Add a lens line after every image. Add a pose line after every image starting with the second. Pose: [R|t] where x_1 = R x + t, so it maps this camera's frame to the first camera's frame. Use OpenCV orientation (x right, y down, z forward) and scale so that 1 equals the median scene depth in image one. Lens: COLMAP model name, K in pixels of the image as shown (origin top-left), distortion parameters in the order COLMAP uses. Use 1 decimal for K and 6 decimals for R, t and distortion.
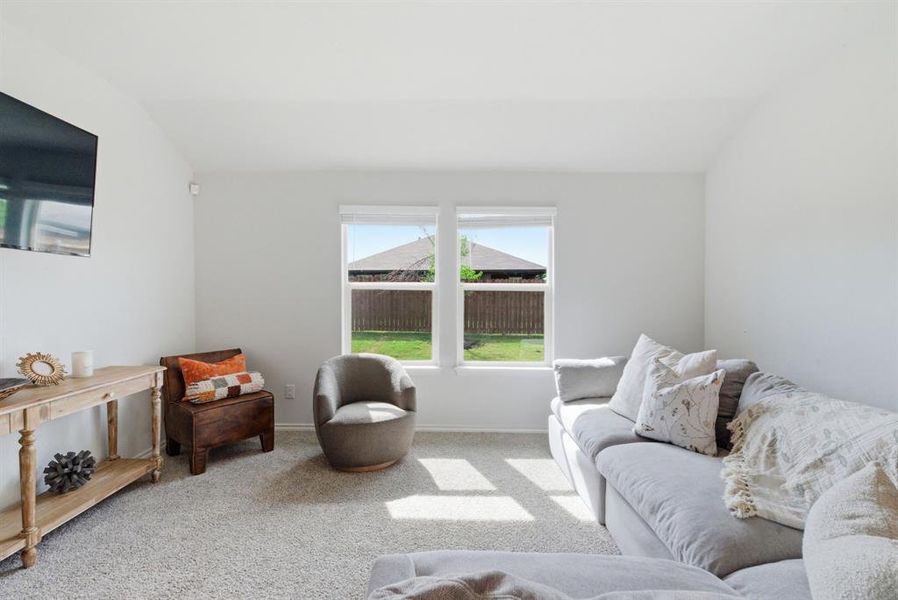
lens RADIAL K [[408.3, 0, 443.6], [0, 408.3, 291.3], [0, 0, 1]] dist [0.004768, -0.002240]
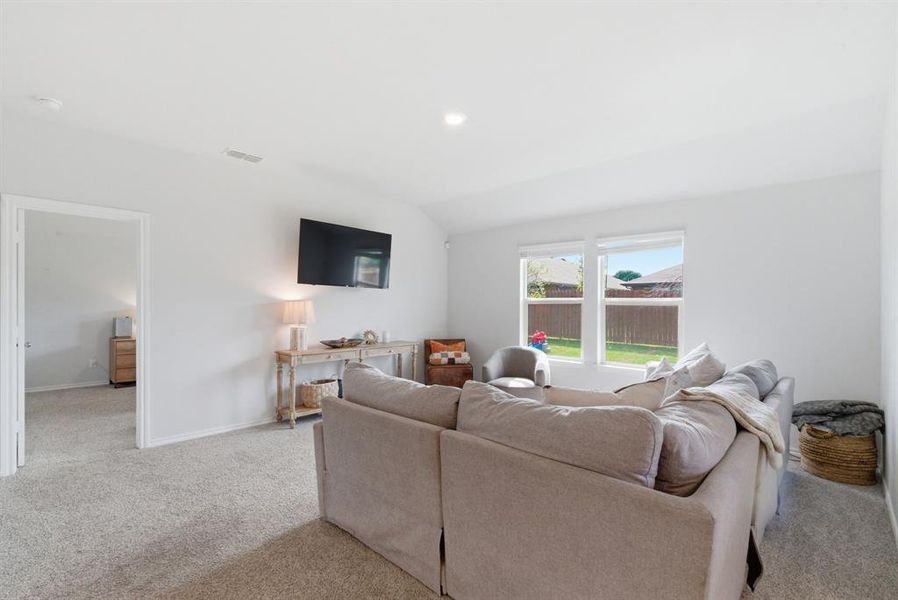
lens RADIAL K [[408.3, 0, 454.6], [0, 408.3, 301.5], [0, 0, 1]] dist [0.004768, -0.002240]
pose [[0.739841, -0.002836, -0.672775, 0.670377], [-0.004275, 0.999951, -0.008916, 0.002254], [0.672768, 0.009472, 0.739793, -0.294647]]
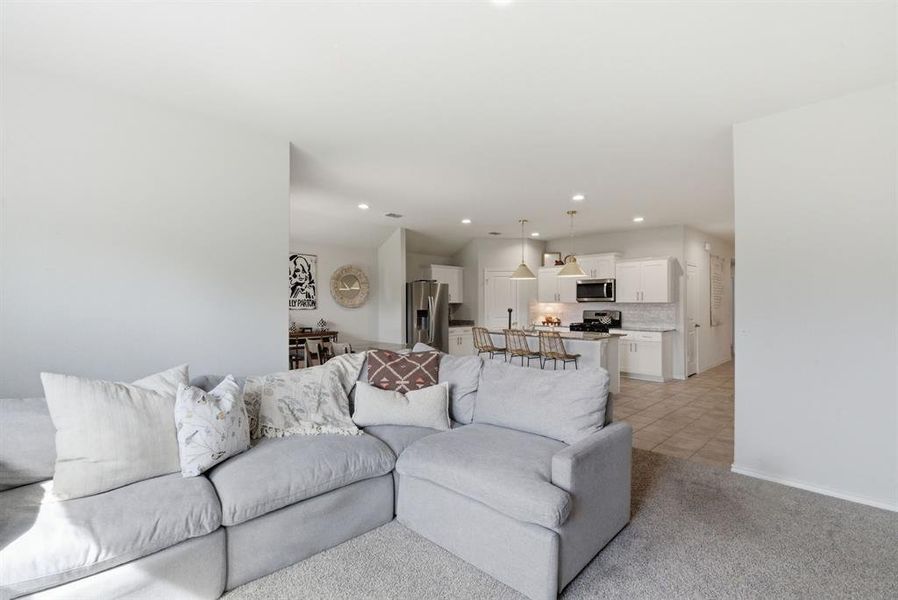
lens RADIAL K [[408.3, 0, 441.2], [0, 408.3, 305.3], [0, 0, 1]] dist [0.004768, -0.002240]
pose [[-0.700277, -0.004275, 0.713858, -0.343312], [-0.005323, 0.999986, 0.000766, -0.002016], [-0.713851, -0.003264, -0.700290, 0.891107]]
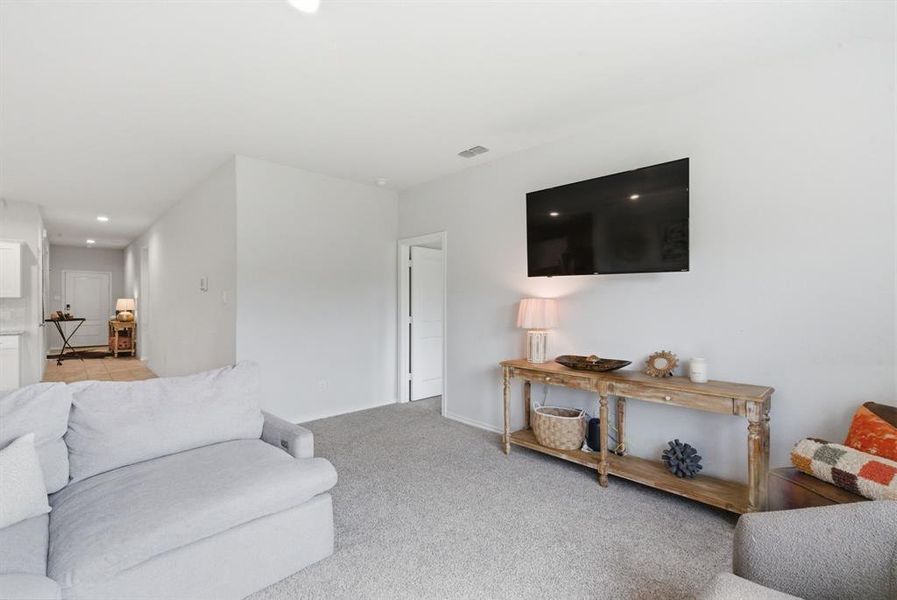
lens RADIAL K [[407.8, 0, 444.3], [0, 407.8, 305.0], [0, 0, 1]] dist [0.004768, -0.002240]
pose [[-0.727203, 0.006740, -0.686390, 0.262652], [0.001438, 0.999965, 0.008296, -0.002273], [0.686421, 0.005045, -0.727187, 0.999756]]
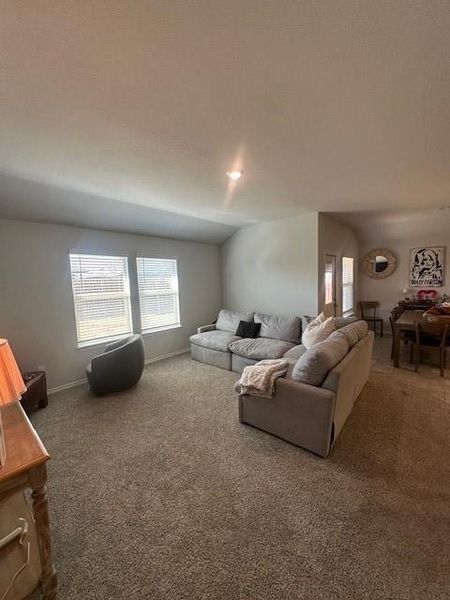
lens RADIAL K [[243.6, 0, 222.9], [0, 243.6, 300.2], [0, 0, 1]] dist [-0.003406, 0.000060]
pose [[0.644555, -0.089026, 0.759357, -0.685495], [0.027986, 0.995279, 0.092931, -0.086339], [-0.764046, -0.038648, 0.644003, -0.086675]]
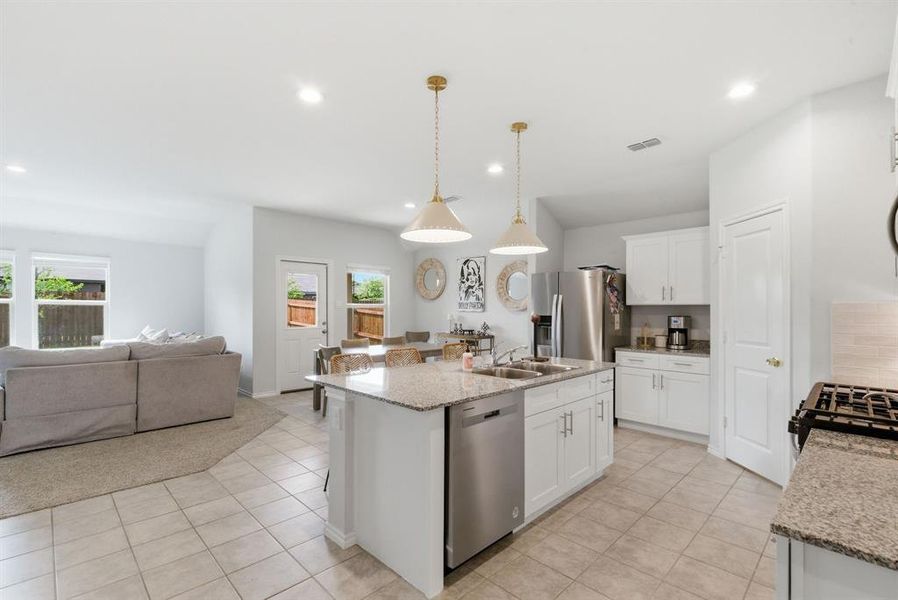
lens RADIAL K [[408.3, 0, 445.3], [0, 408.3, 309.1], [0, 0, 1]] dist [0.004768, -0.002240]
pose [[0.697206, -0.003747, 0.716861, 0.048379], [-0.004364, 0.999946, 0.009471, -0.009763], [-0.716858, -0.009731, 0.697152, -1.483946]]
